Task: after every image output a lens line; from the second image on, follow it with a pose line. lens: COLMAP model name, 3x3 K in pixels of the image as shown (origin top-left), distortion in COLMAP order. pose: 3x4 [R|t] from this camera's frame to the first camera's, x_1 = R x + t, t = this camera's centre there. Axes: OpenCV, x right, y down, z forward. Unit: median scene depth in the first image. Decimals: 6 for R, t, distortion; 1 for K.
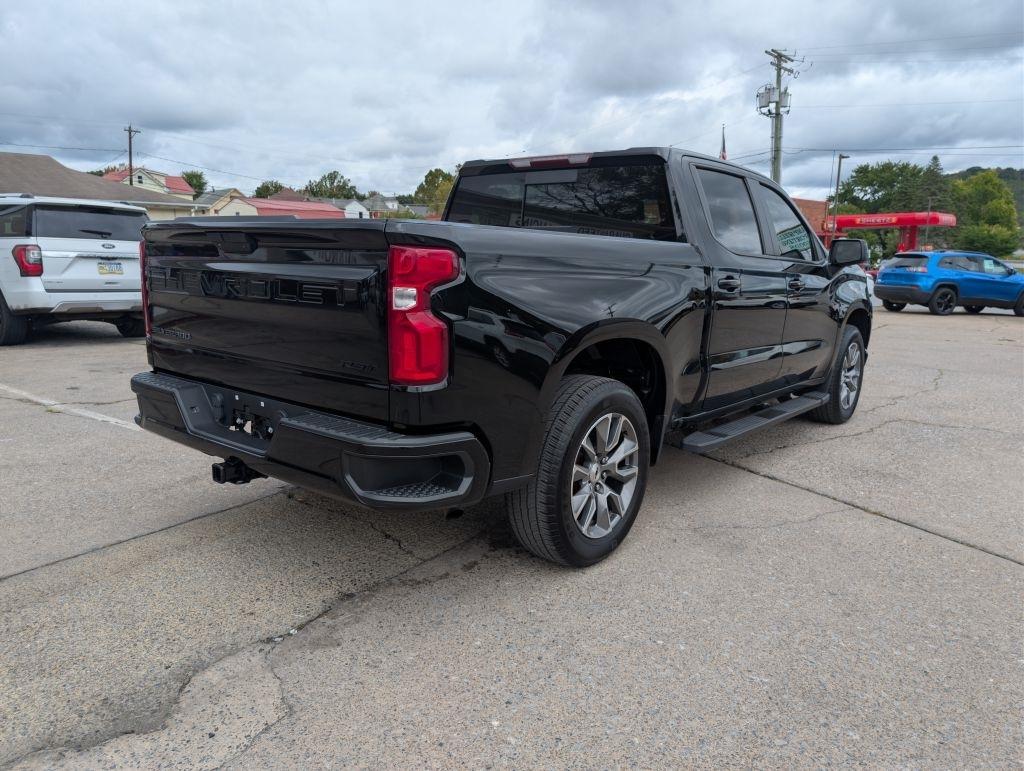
lens RADIAL K [[737.0, 0, 519.5], [0, 737.0, 384.8], [0, 0, 1]] dist [0.017495, -0.014185]
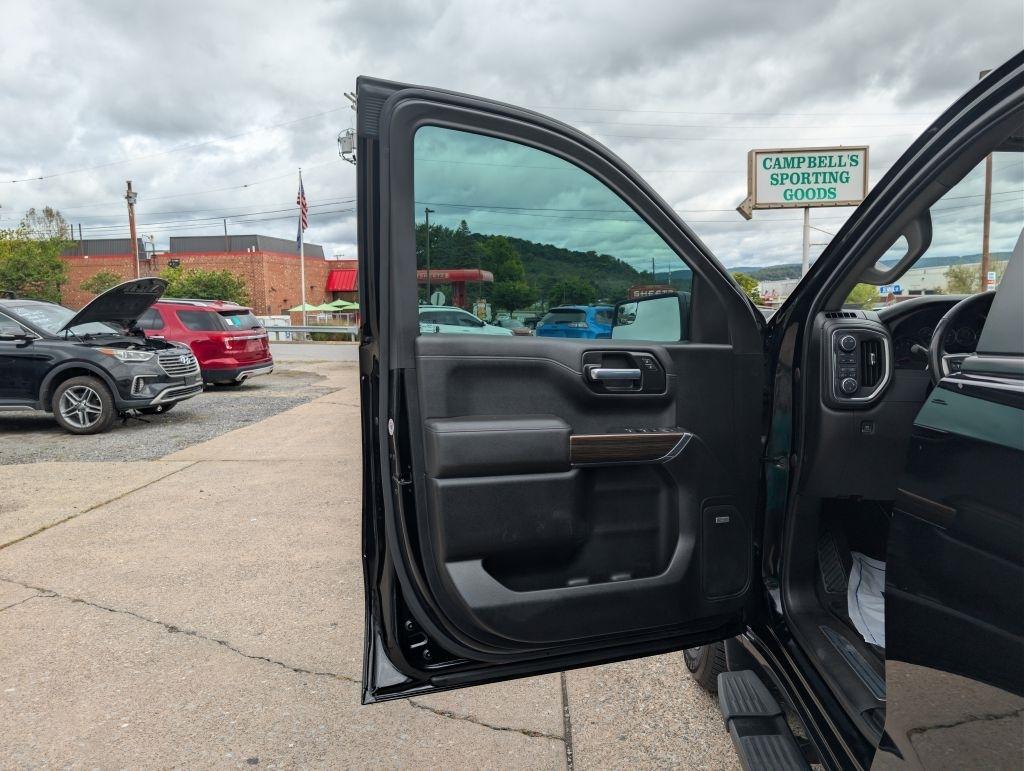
lens RADIAL K [[737.0, 0, 527.2], [0, 737.0, 382.5], [0, 0, 1]] dist [0.017495, -0.014185]
pose [[0.824365, -0.070750, 0.561619, -0.047703], [0.112493, 0.992845, -0.040047, -0.052651], [-0.554768, 0.096192, 0.826426, 0.271267]]
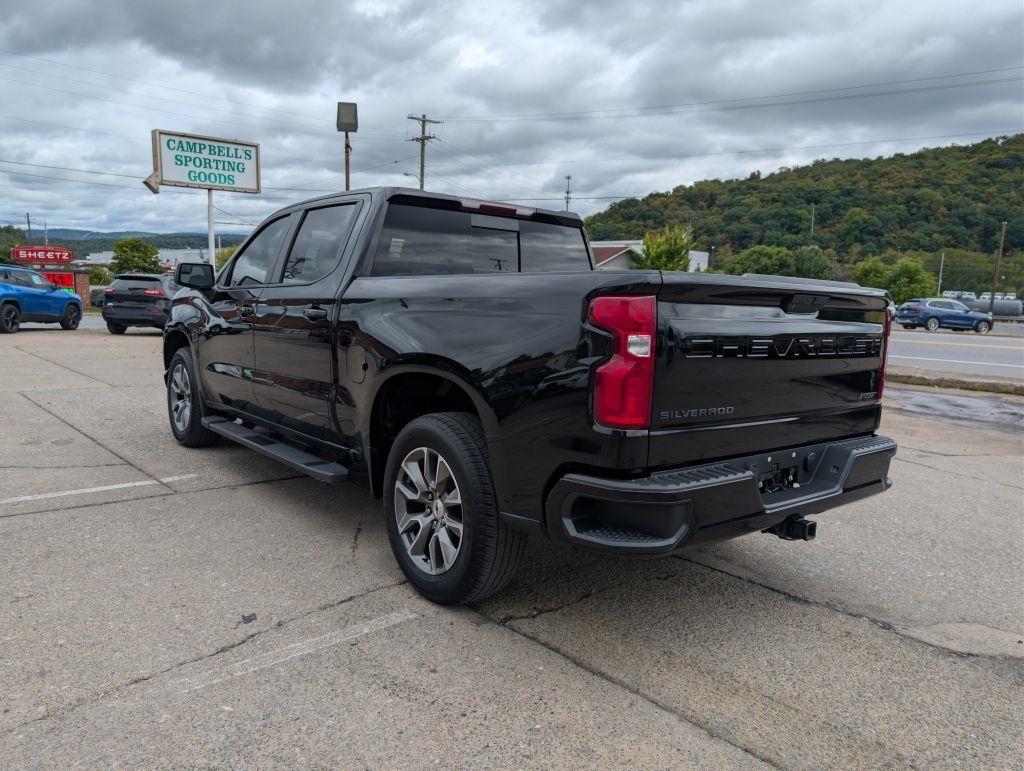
lens RADIAL K [[737.0, 0, 516.3], [0, 737.0, 381.3], [0, 0, 1]] dist [0.017495, -0.014185]
pose [[0.217690, -0.124196, 0.968084, -0.212509], [0.138866, 0.985722, 0.095233, -0.034139], [-0.966089, 0.113702, 0.231828, 0.166404]]
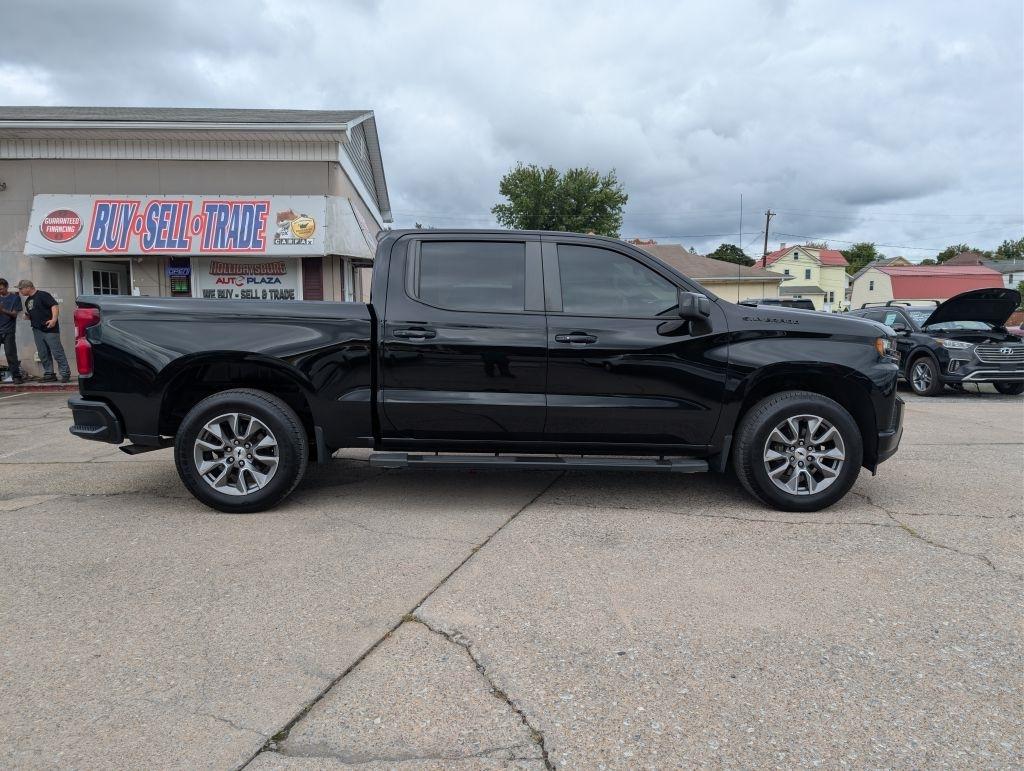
lens RADIAL K [[737.0, 0, 513.8], [0, 737.0, 416.4], [0, 0, 1]] dist [0.017495, -0.014185]
pose [[0.650768, 0.086151, -0.754373, 0.266703], [-0.125514, 0.992079, 0.005021, -0.005495], [0.748830, 0.091416, 0.656427, 0.069706]]
